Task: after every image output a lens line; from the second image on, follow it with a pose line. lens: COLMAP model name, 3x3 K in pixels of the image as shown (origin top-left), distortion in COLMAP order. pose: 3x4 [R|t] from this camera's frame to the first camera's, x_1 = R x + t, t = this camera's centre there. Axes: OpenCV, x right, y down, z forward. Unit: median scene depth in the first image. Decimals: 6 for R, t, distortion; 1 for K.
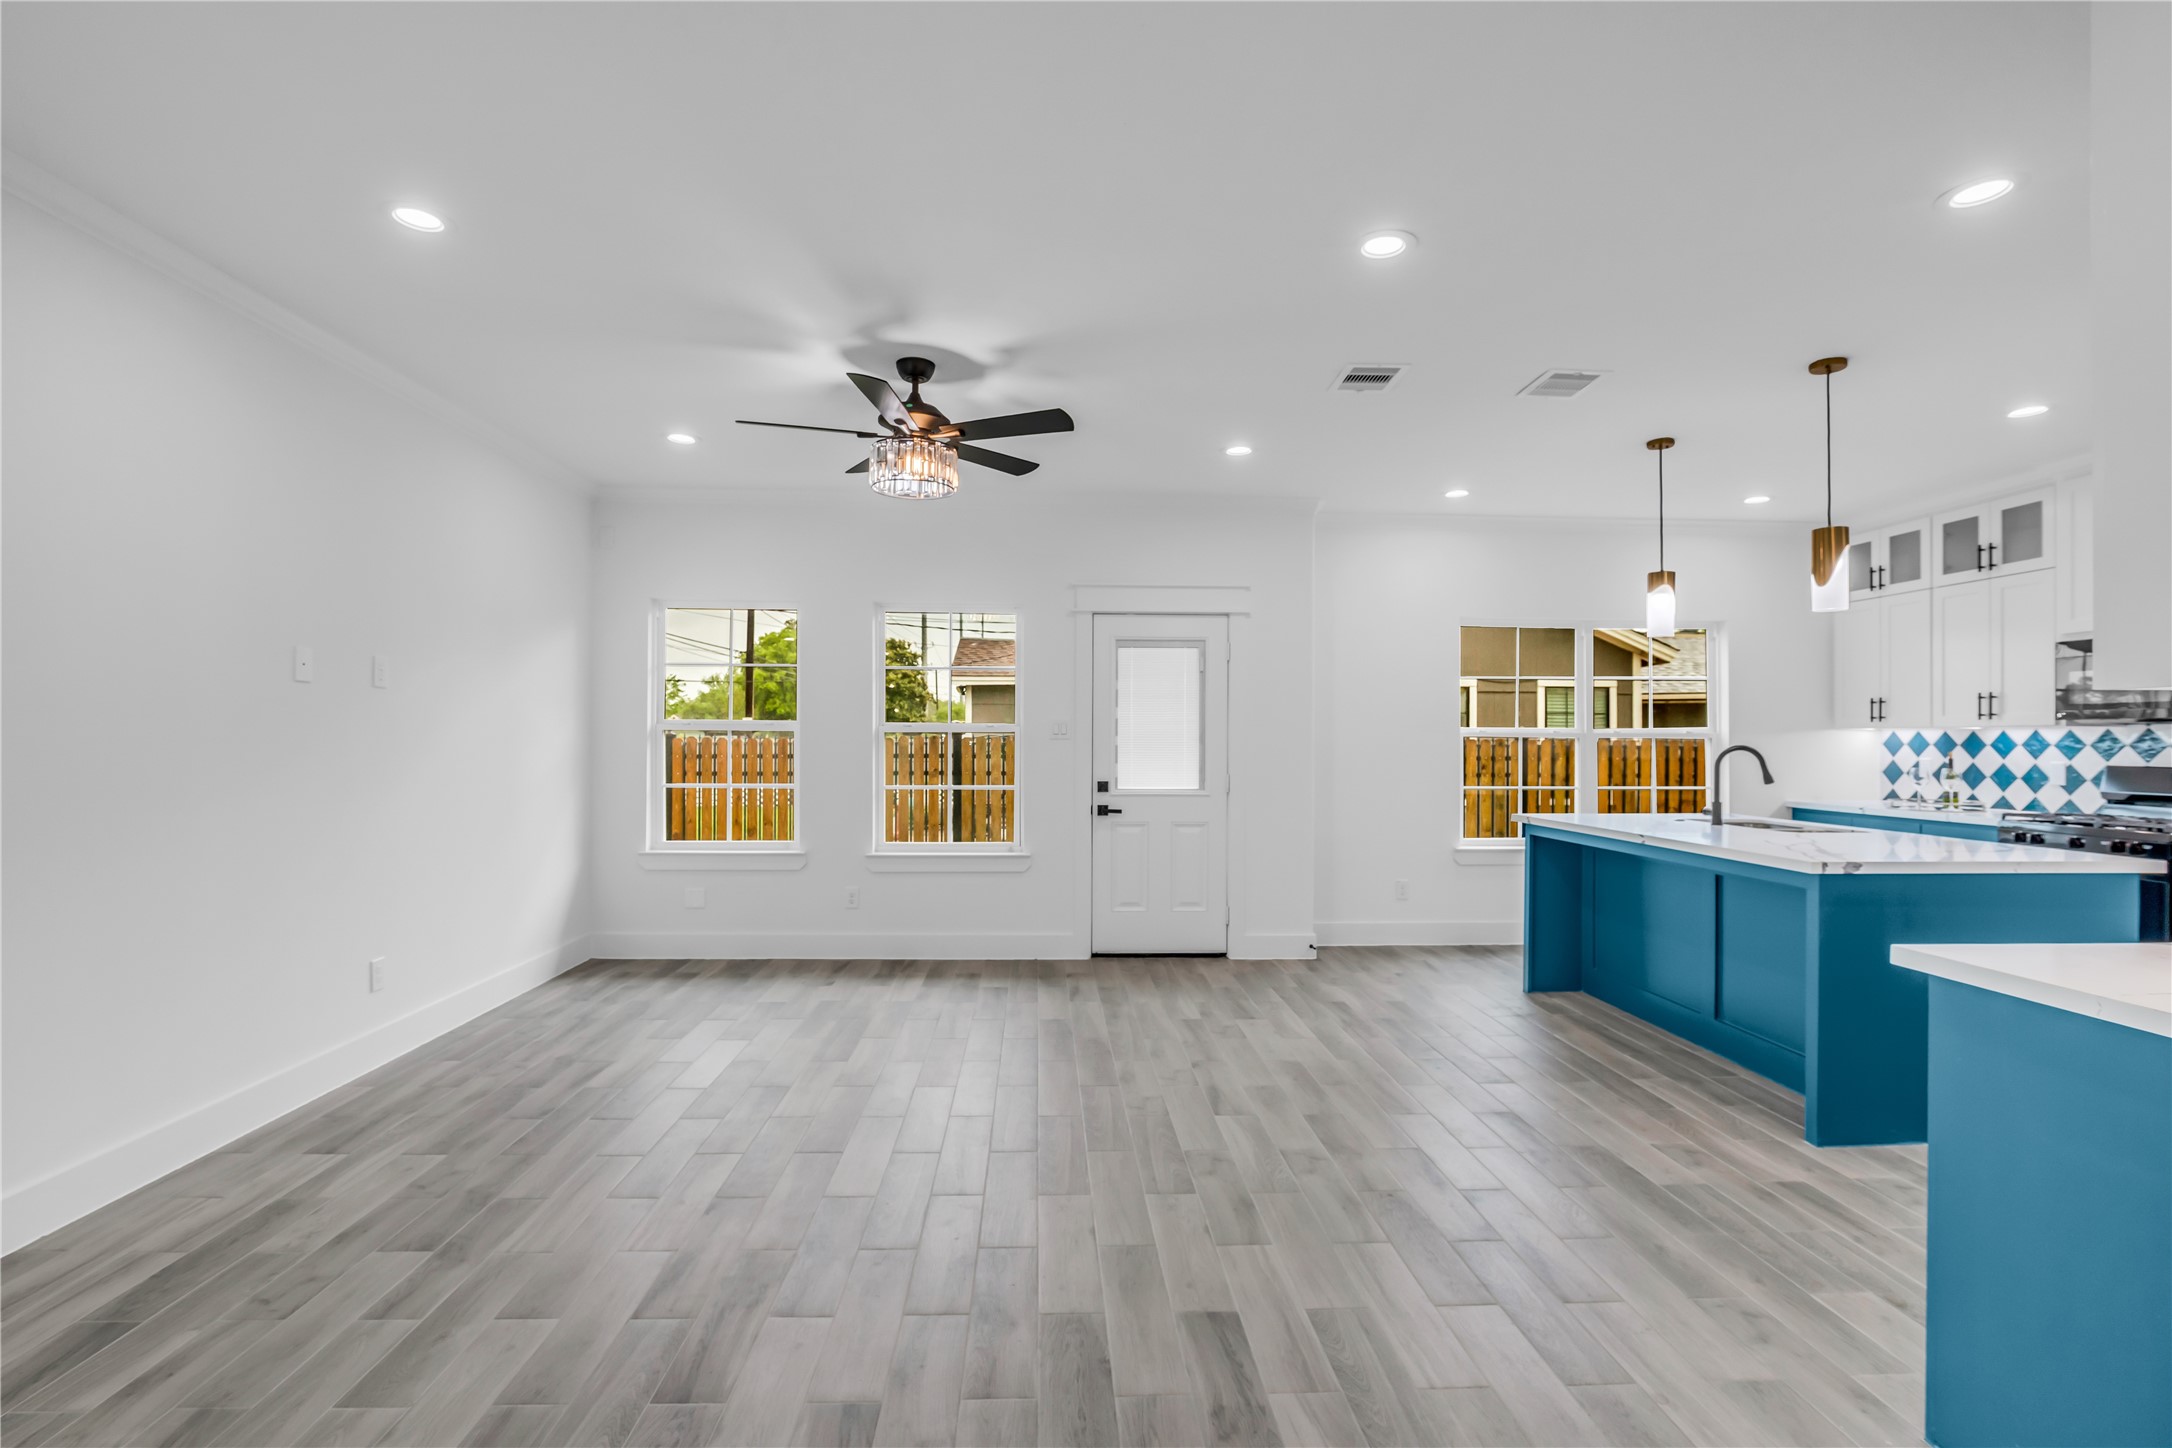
lens RADIAL K [[988.3, 0, 1080.4], [0, 988.3, 735.7], [0, 0, 1]] dist [-0.024754, 0.005314]
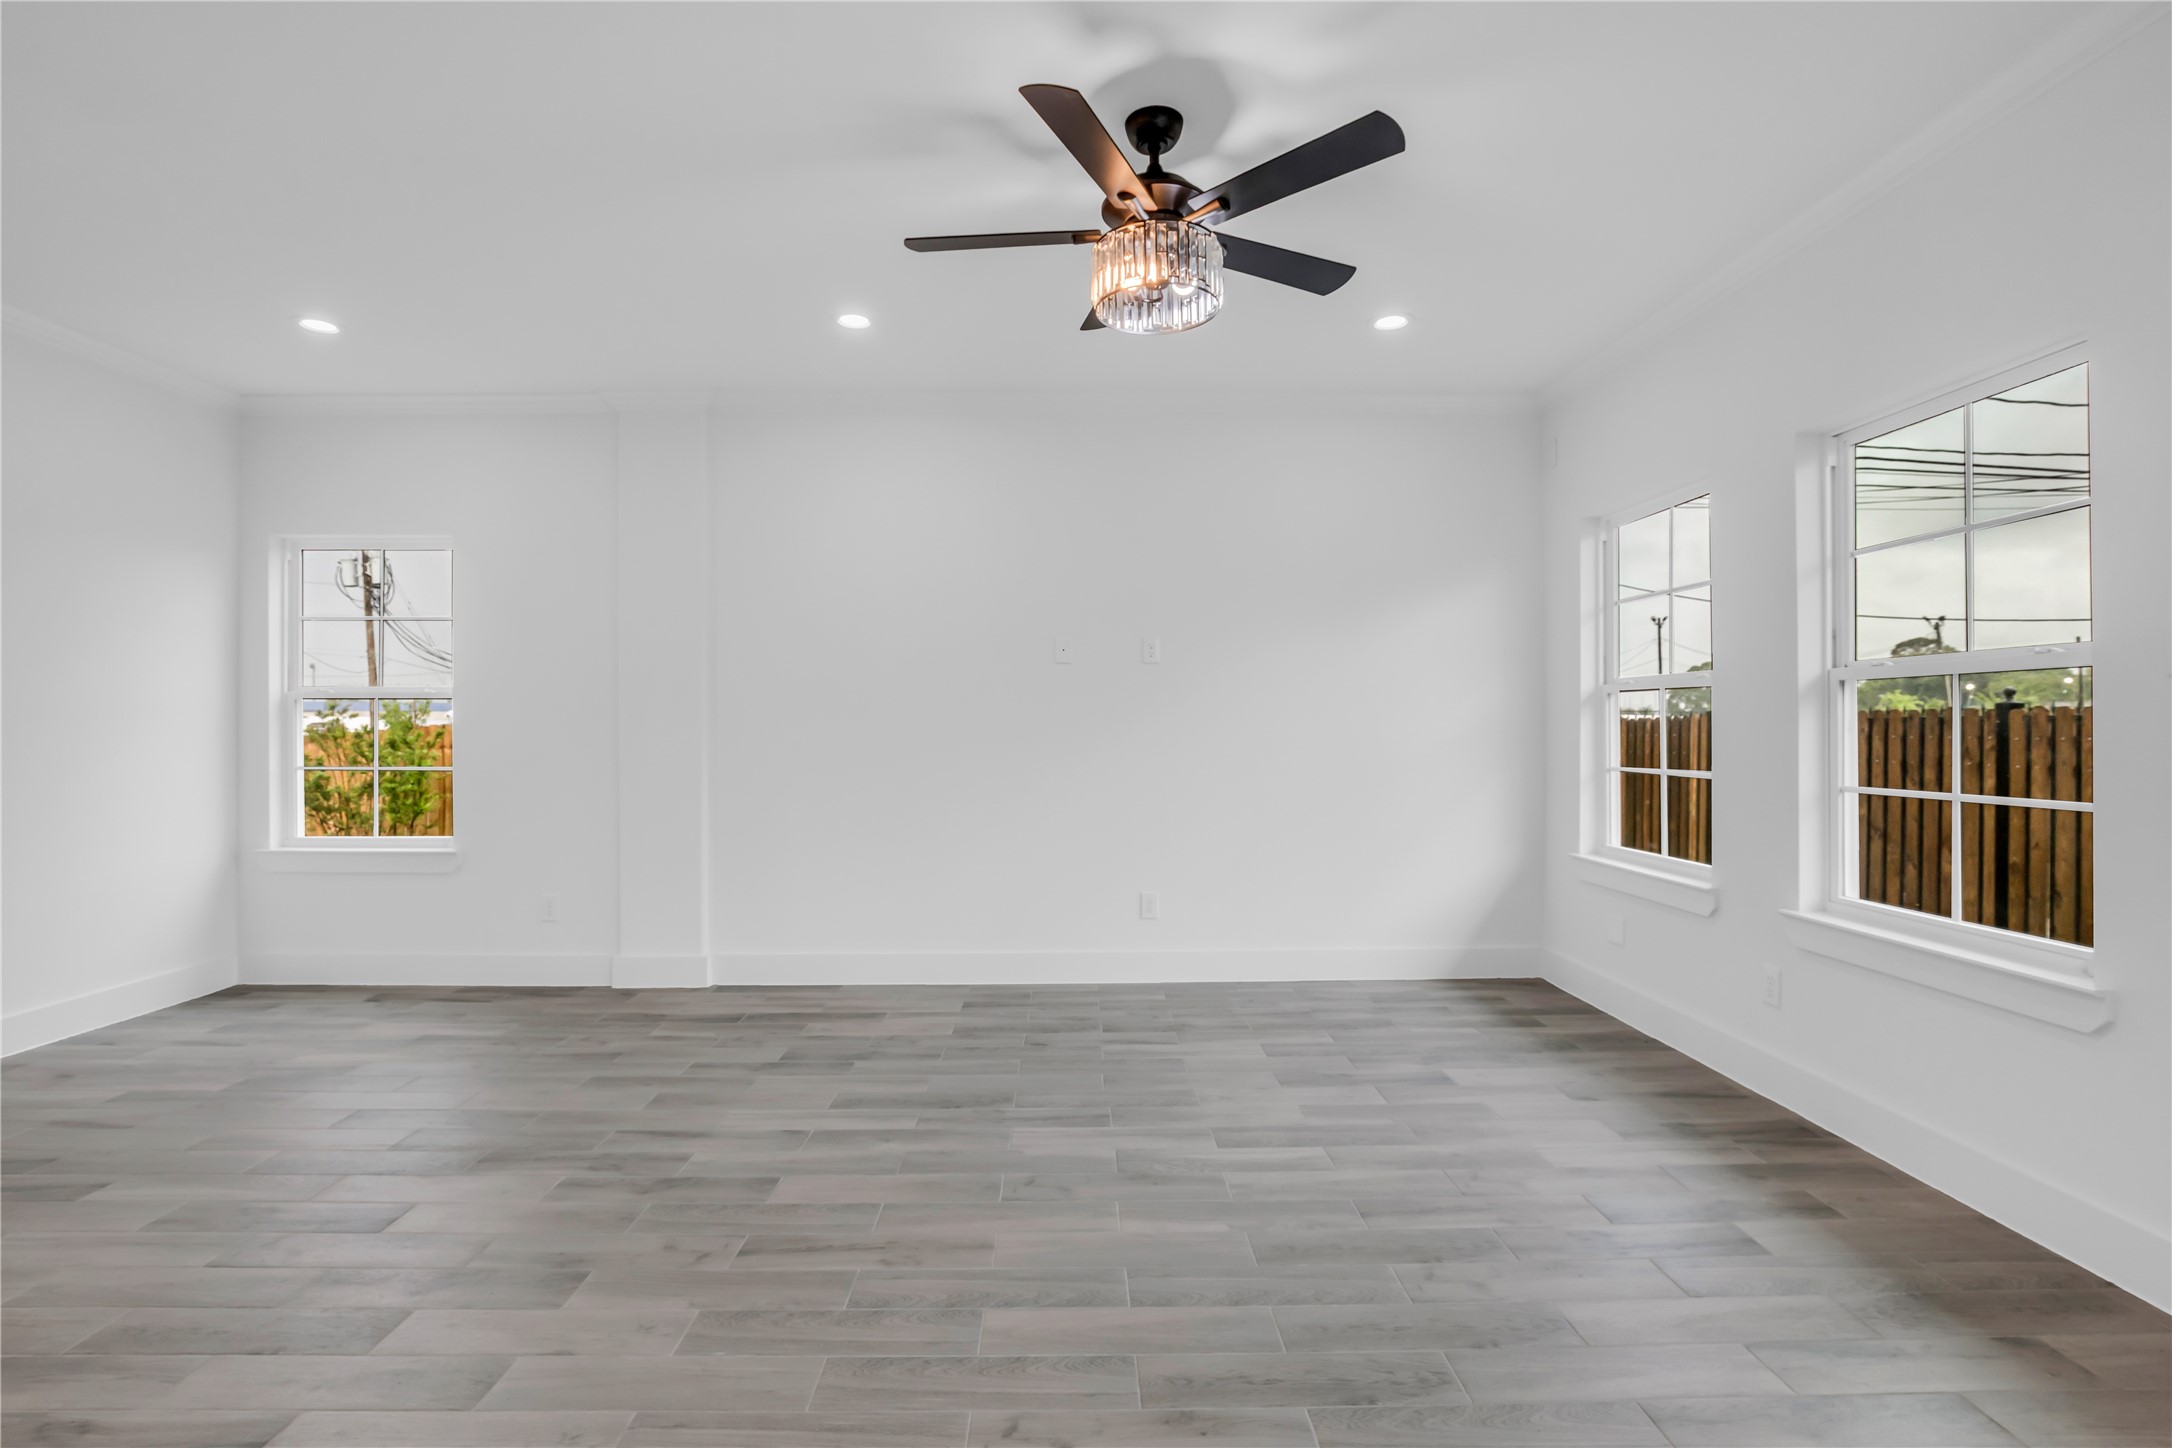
lens RADIAL K [[988.3, 0, 1083.3], [0, 988.3, 723.3], [0, 0, 1]] dist [-0.024754, 0.005314]
pose [[-0.029284, -0.010874, -0.999512, 0.410727], [0.002822, 0.999936, -0.010962, 0.030158], [0.999567, -0.003141, -0.029251, 0.806721]]
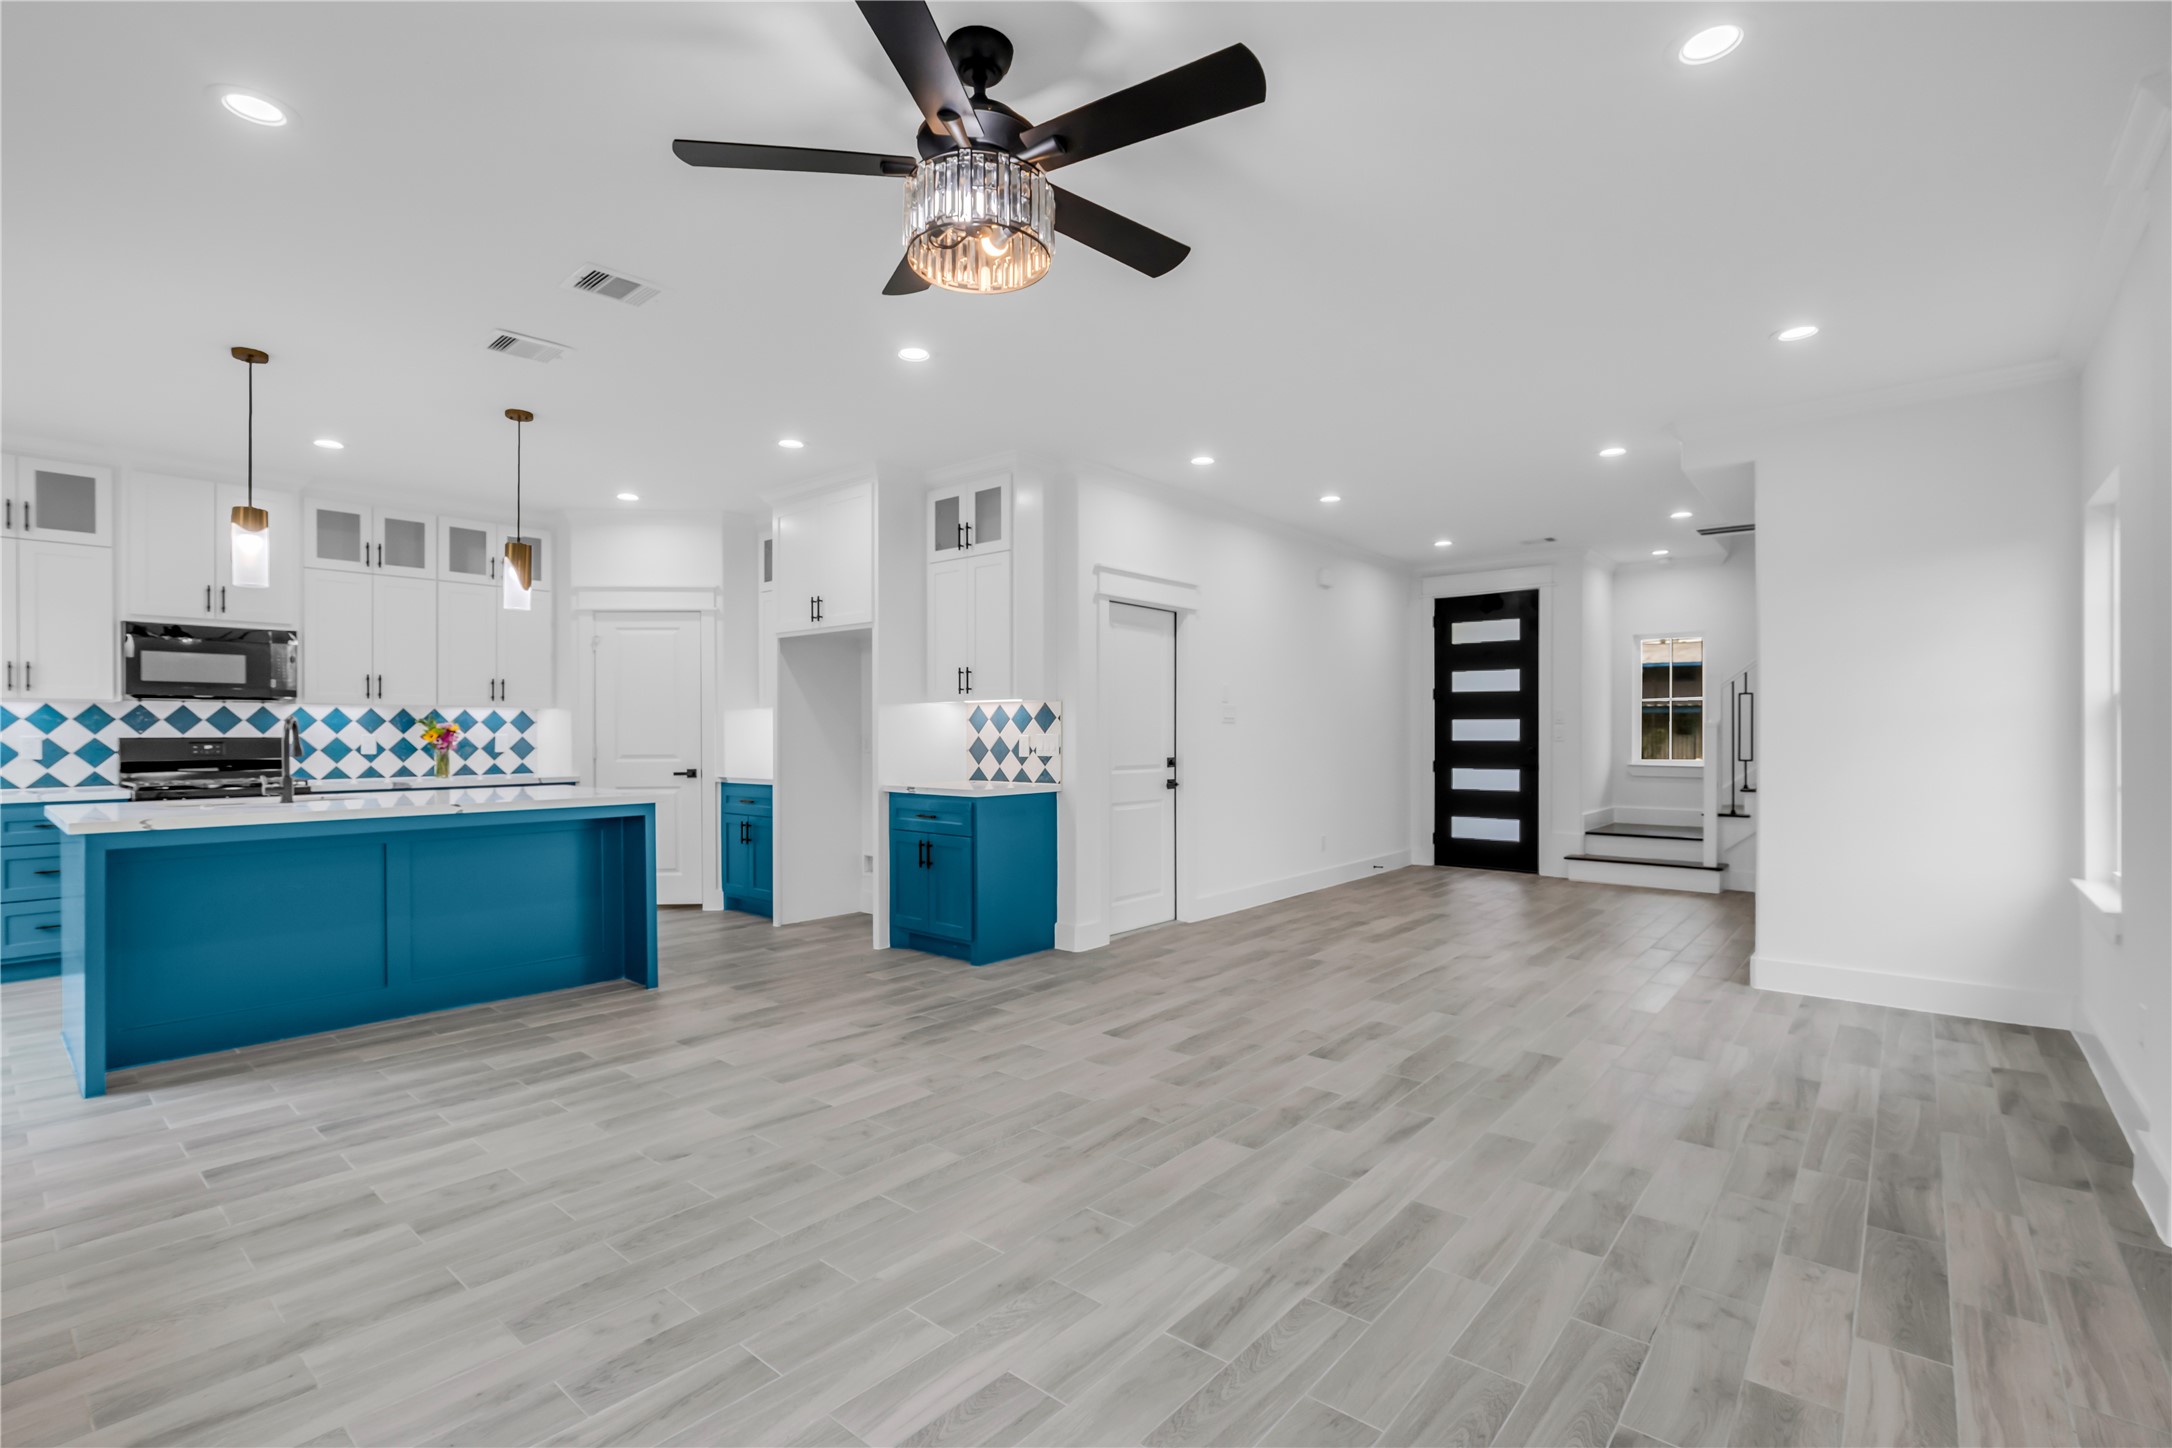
lens RADIAL K [[988.3, 0, 1075.0], [0, 988.3, 739.3], [0, 0, 1]] dist [-0.024754, 0.005314]
pose [[-0.728240, -0.008513, 0.685269, -0.504261], [-0.004396, 0.999960, 0.007750, 0.021481], [-0.685308, 0.002632, -0.728248, 1.149062]]
